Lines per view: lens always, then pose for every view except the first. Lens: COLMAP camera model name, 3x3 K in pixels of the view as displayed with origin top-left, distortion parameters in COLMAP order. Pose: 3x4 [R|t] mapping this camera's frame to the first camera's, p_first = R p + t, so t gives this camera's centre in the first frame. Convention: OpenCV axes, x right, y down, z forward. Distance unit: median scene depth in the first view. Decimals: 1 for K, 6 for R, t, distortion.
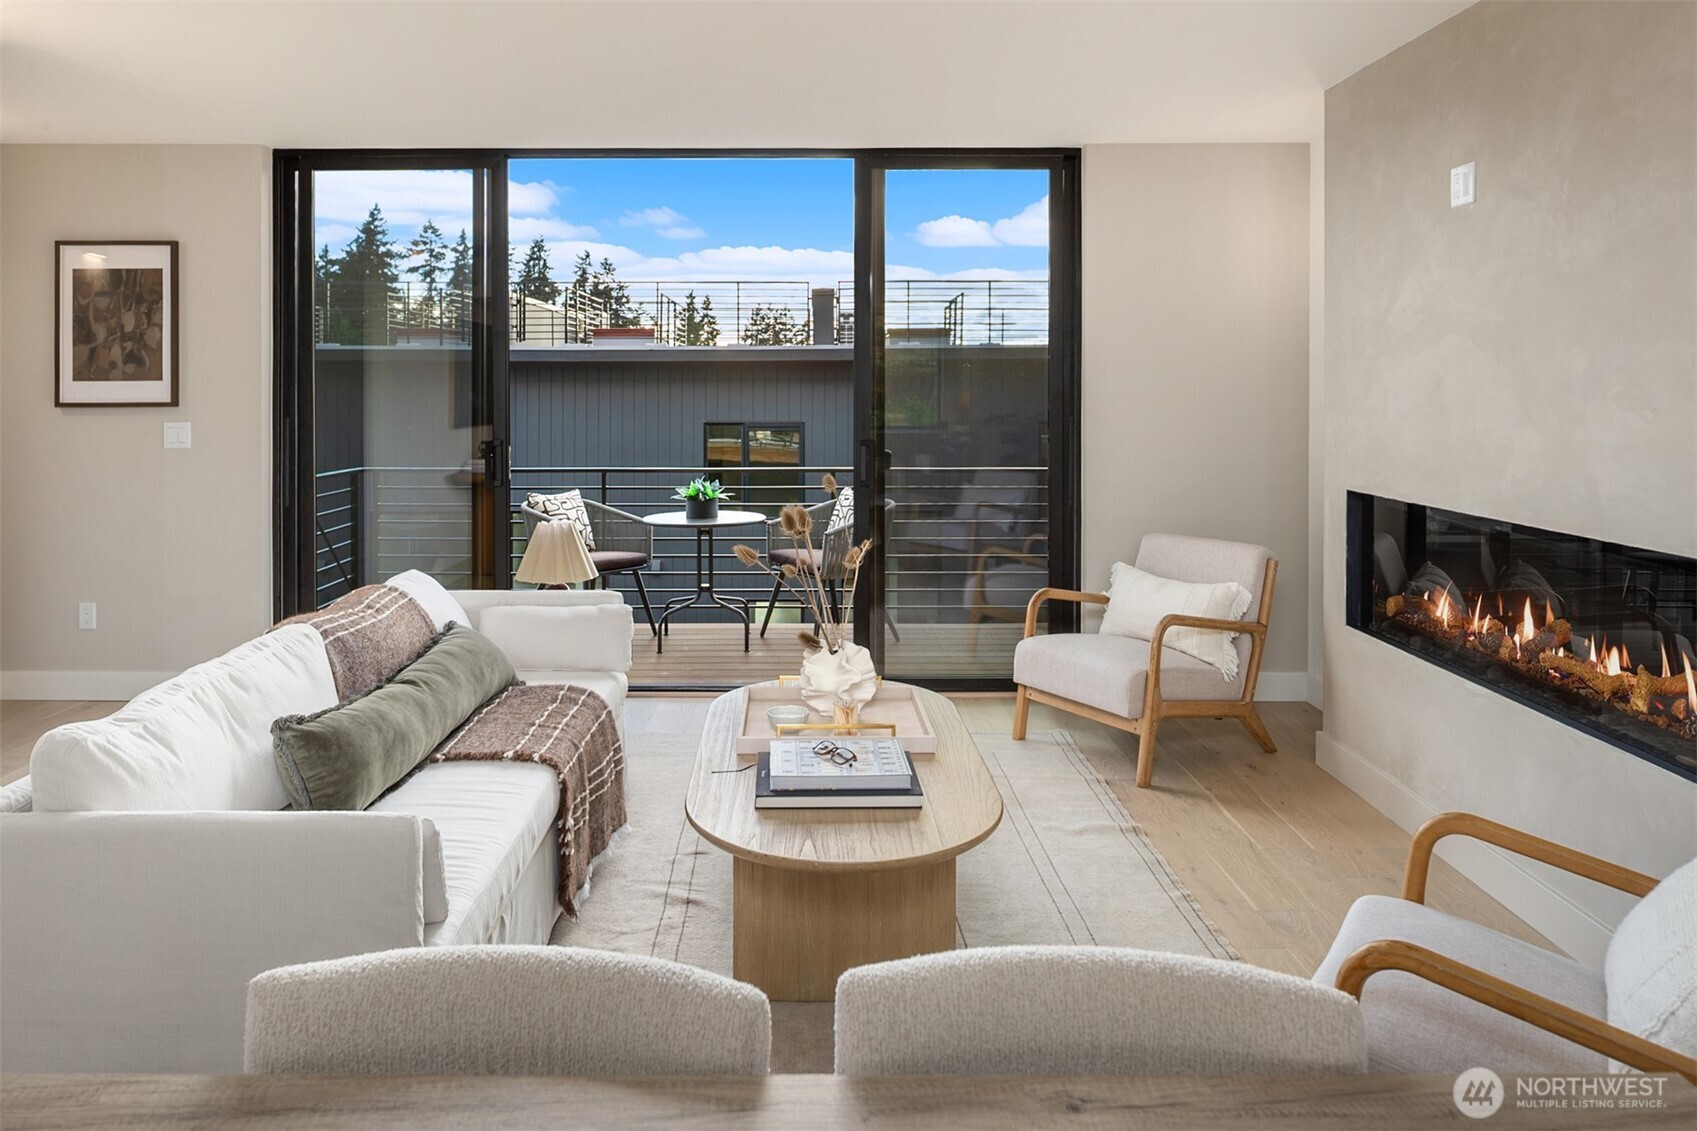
lens RADIAL K [[1169.9, 0, 852.1], [0, 1169.9, 382.8], [0, 0, 1]] dist [0.041189, 0.000441]
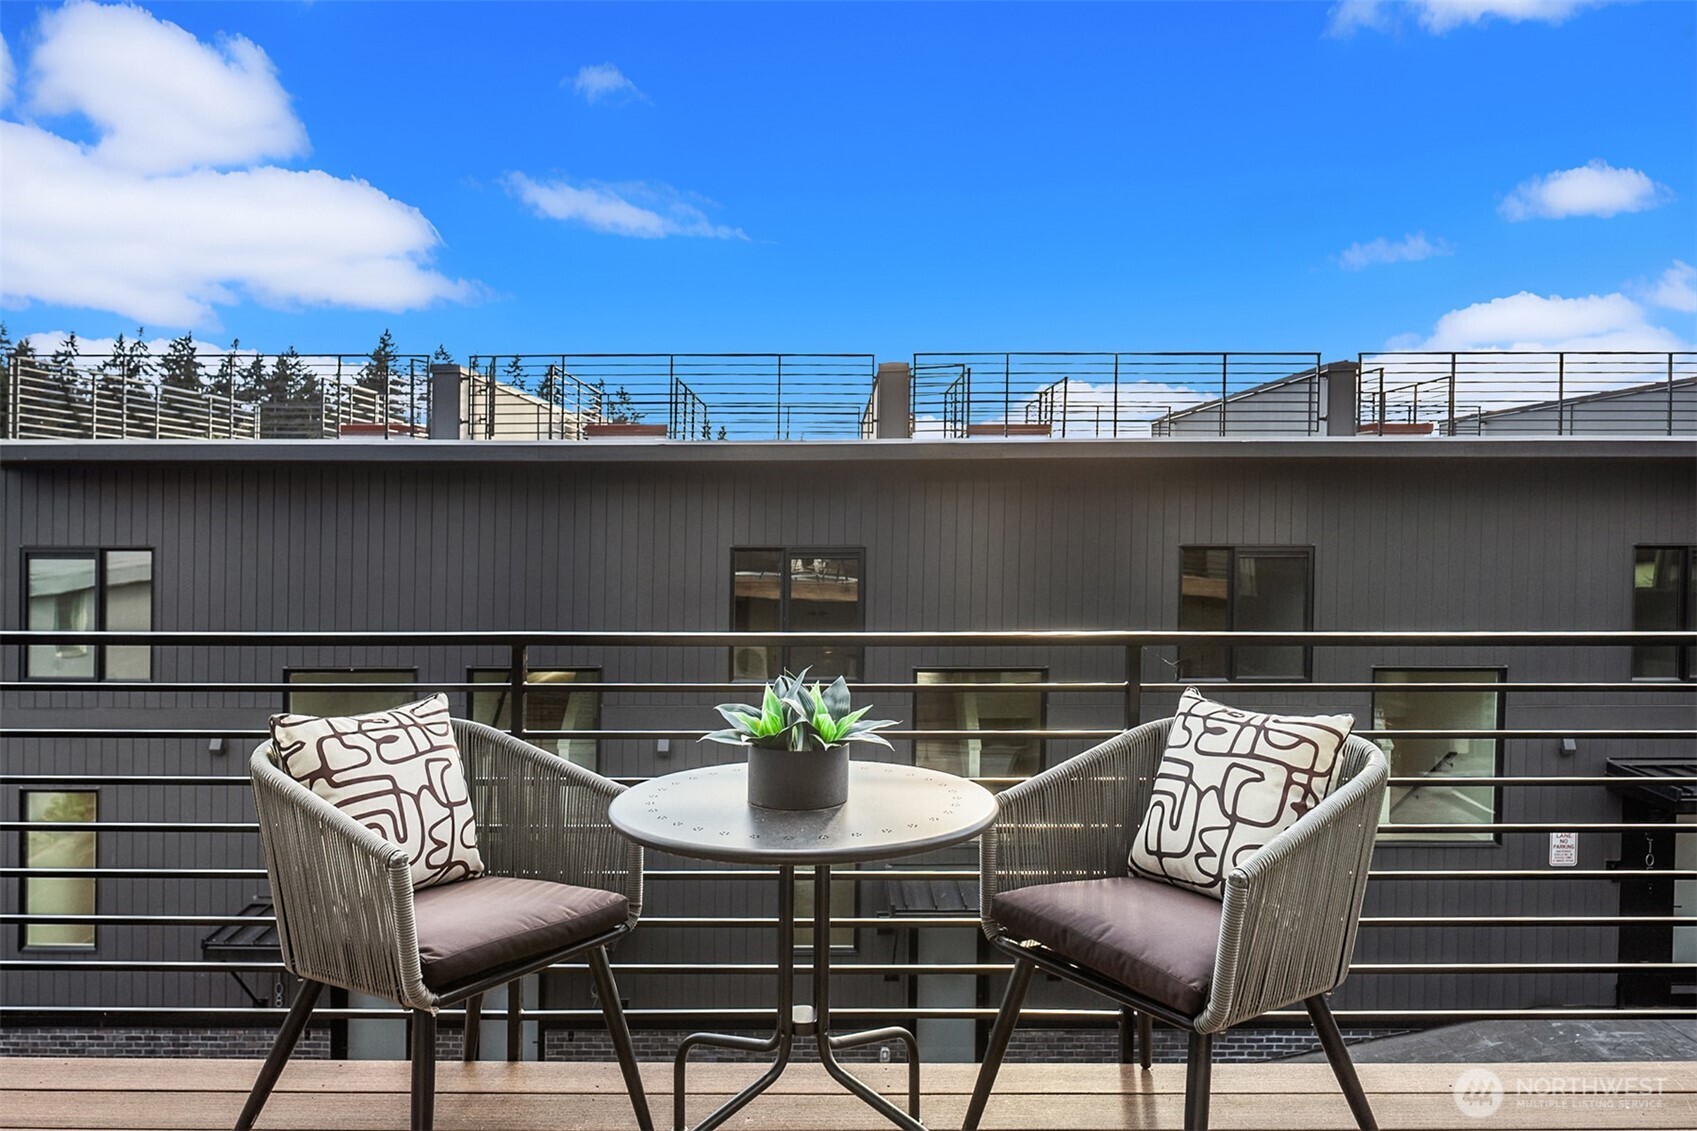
lens RADIAL K [[1183.4, 0, 842.0], [0, 1183.4, 538.4], [0, 0, 1]] dist [-0.006657, -0.001302]
pose [[0.999730, 0.000238, -0.023236, -0.103032], [0.000233, 0.999795, 0.020271, 0.035758], [0.023236, -0.020271, 0.999524, 0.640761]]
